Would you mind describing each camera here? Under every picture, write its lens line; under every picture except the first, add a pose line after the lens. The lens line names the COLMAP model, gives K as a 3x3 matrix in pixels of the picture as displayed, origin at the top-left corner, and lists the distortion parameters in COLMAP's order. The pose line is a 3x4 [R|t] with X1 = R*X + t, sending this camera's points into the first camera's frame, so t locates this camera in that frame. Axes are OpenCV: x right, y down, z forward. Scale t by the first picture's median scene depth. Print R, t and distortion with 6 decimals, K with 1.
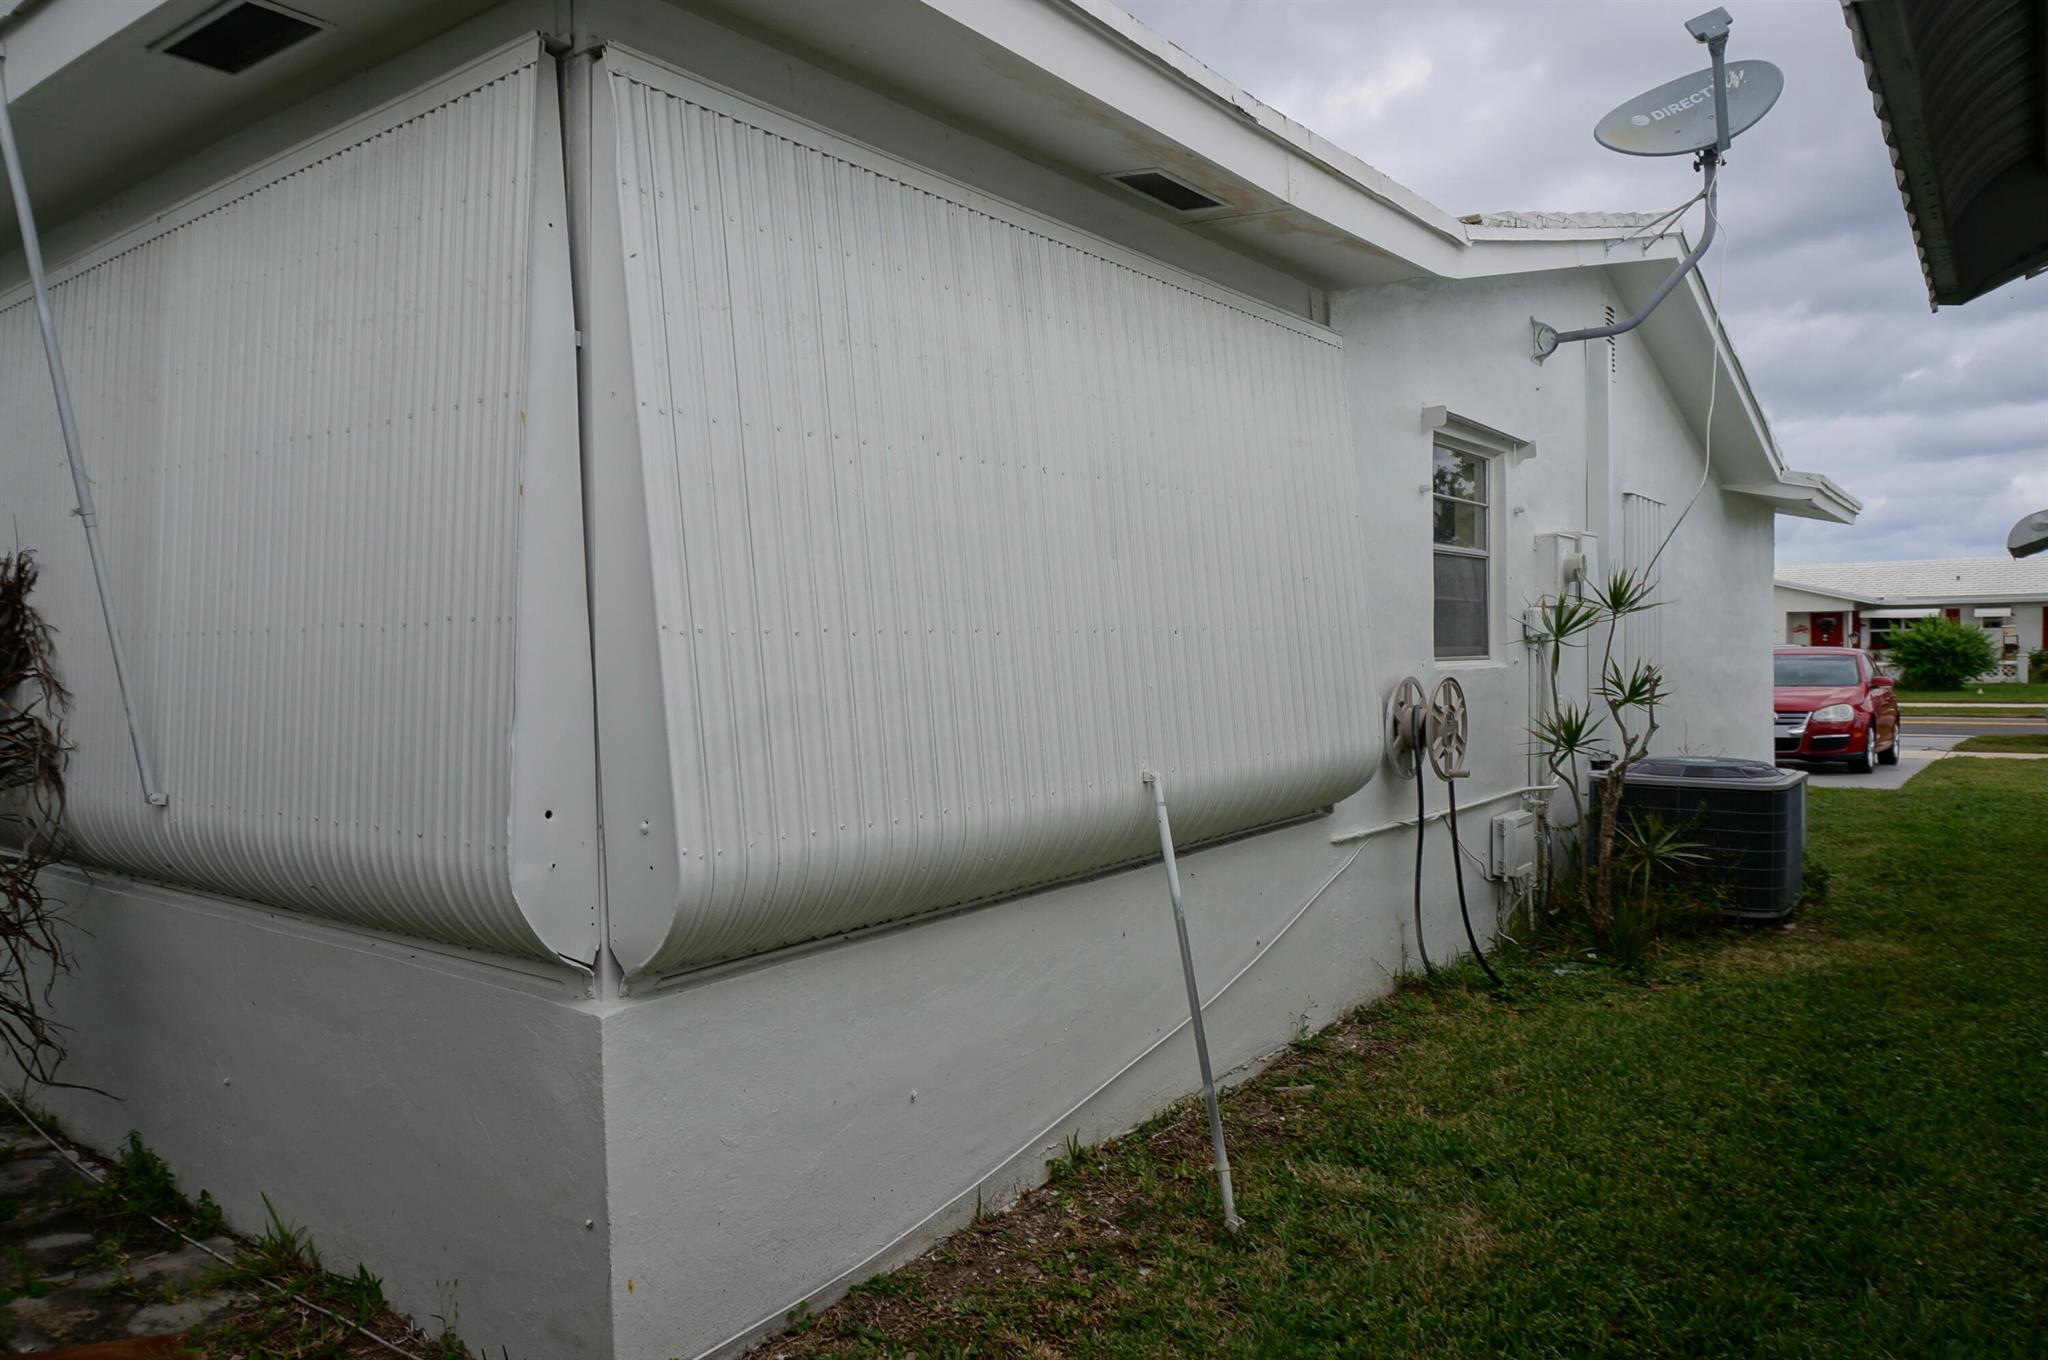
lens RADIAL K [[1407.1, 0, 1024.0], [0, 1407.1, 680.0], [0, 0, 1]] dist [-0.002147, 0.003803]
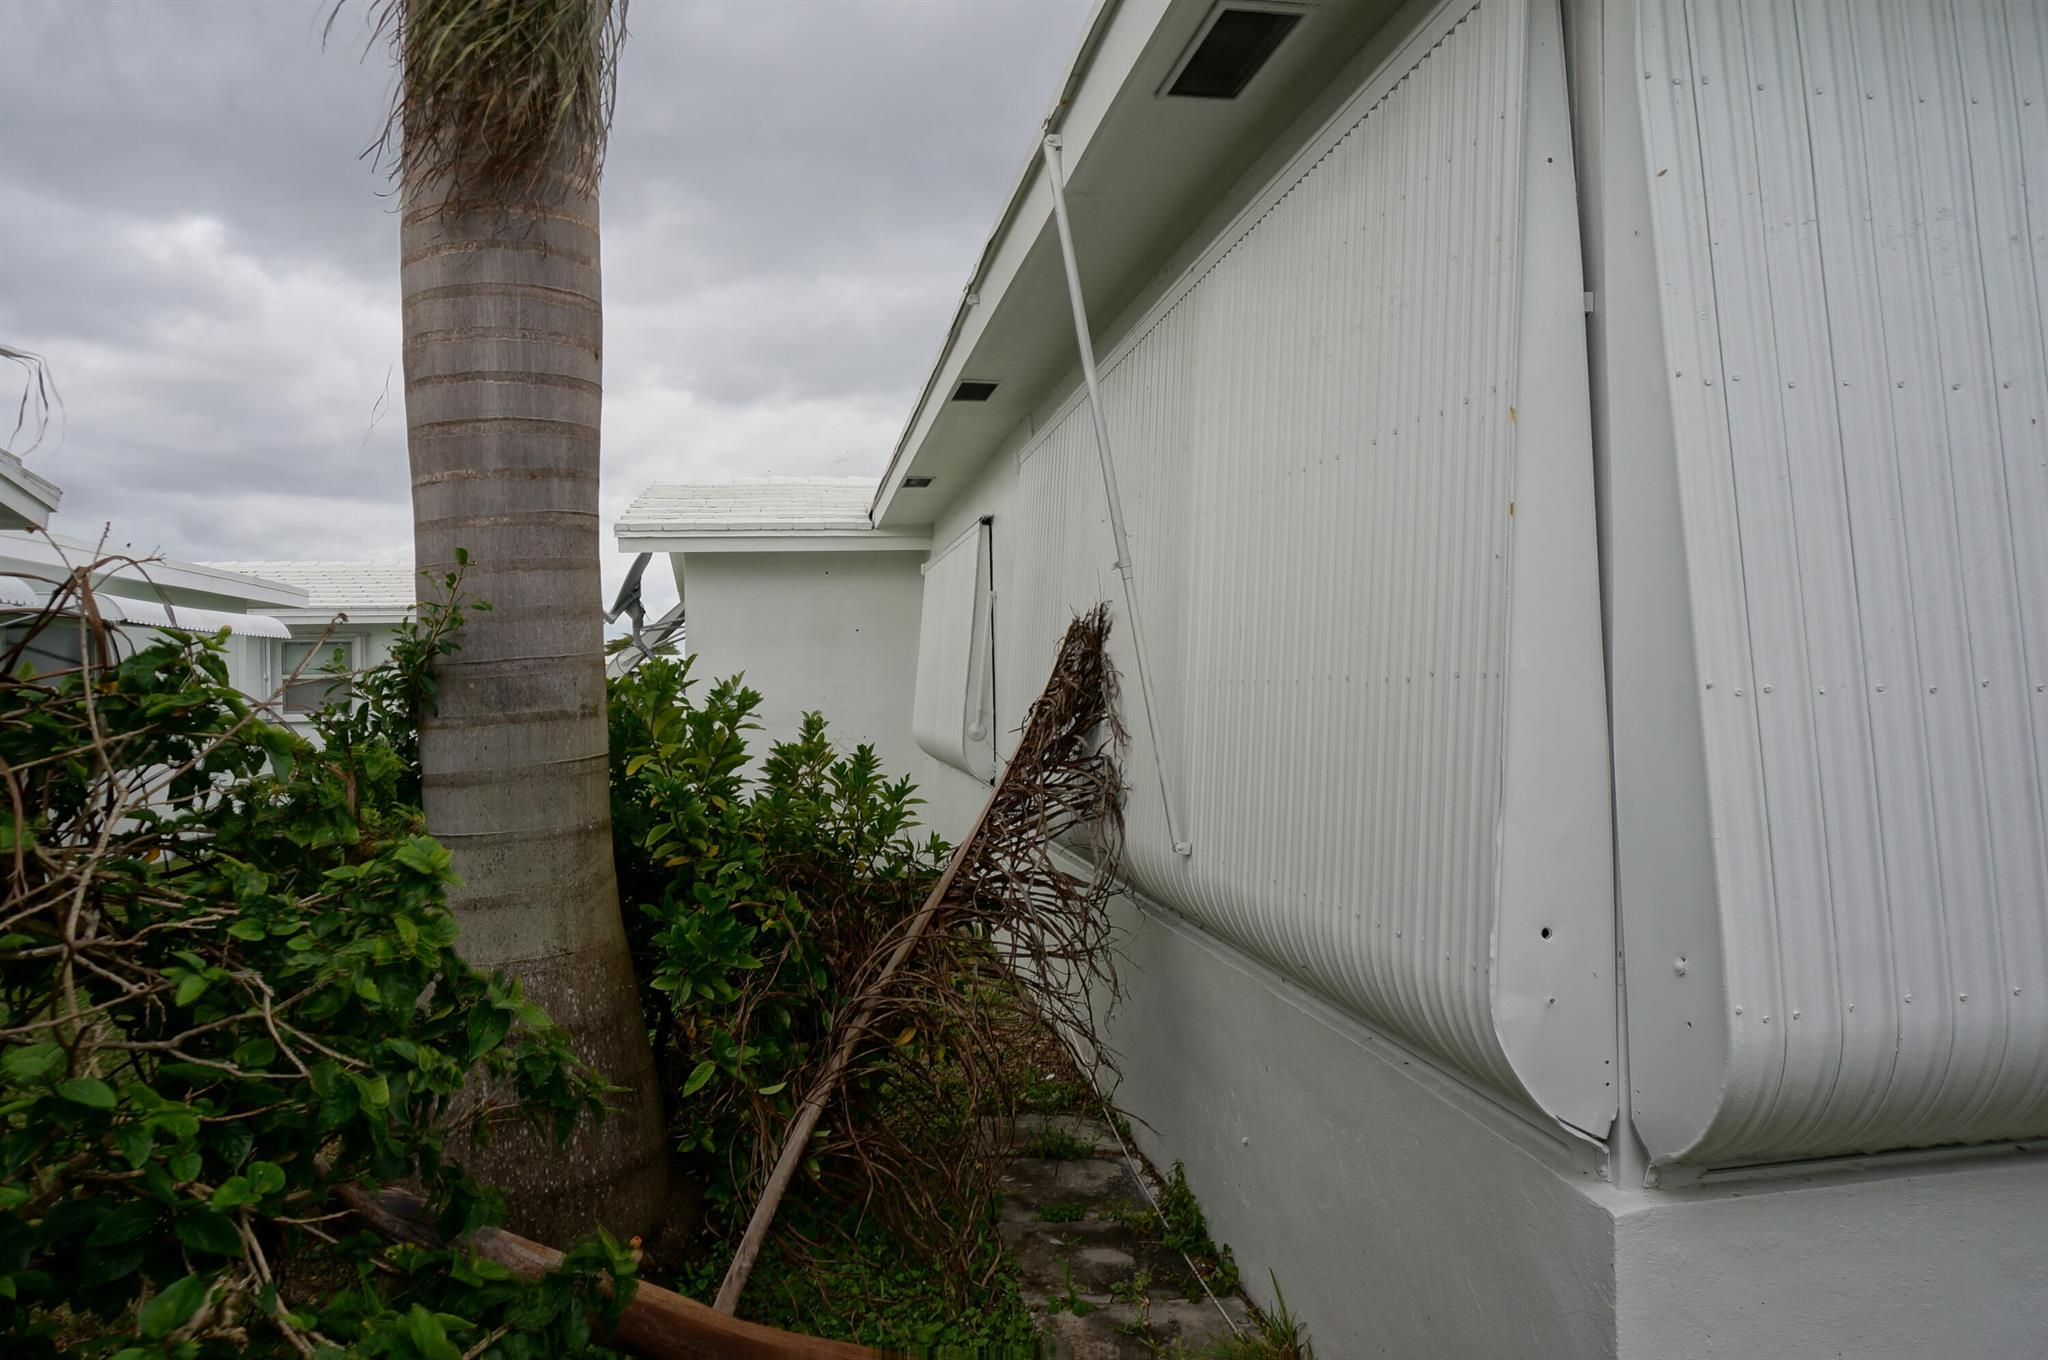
lens RADIAL K [[1389.3, 0, 992.9], [0, 1389.3, 677.4], [0, 0, 1]] dist [-0.049022, 0.027028]
pose [[0.712648, -0.000288, -0.701521, -0.027847], [-0.008821, 0.999917, -0.009371, -0.030926], [0.701466, 0.012866, 0.712587, 0.244987]]
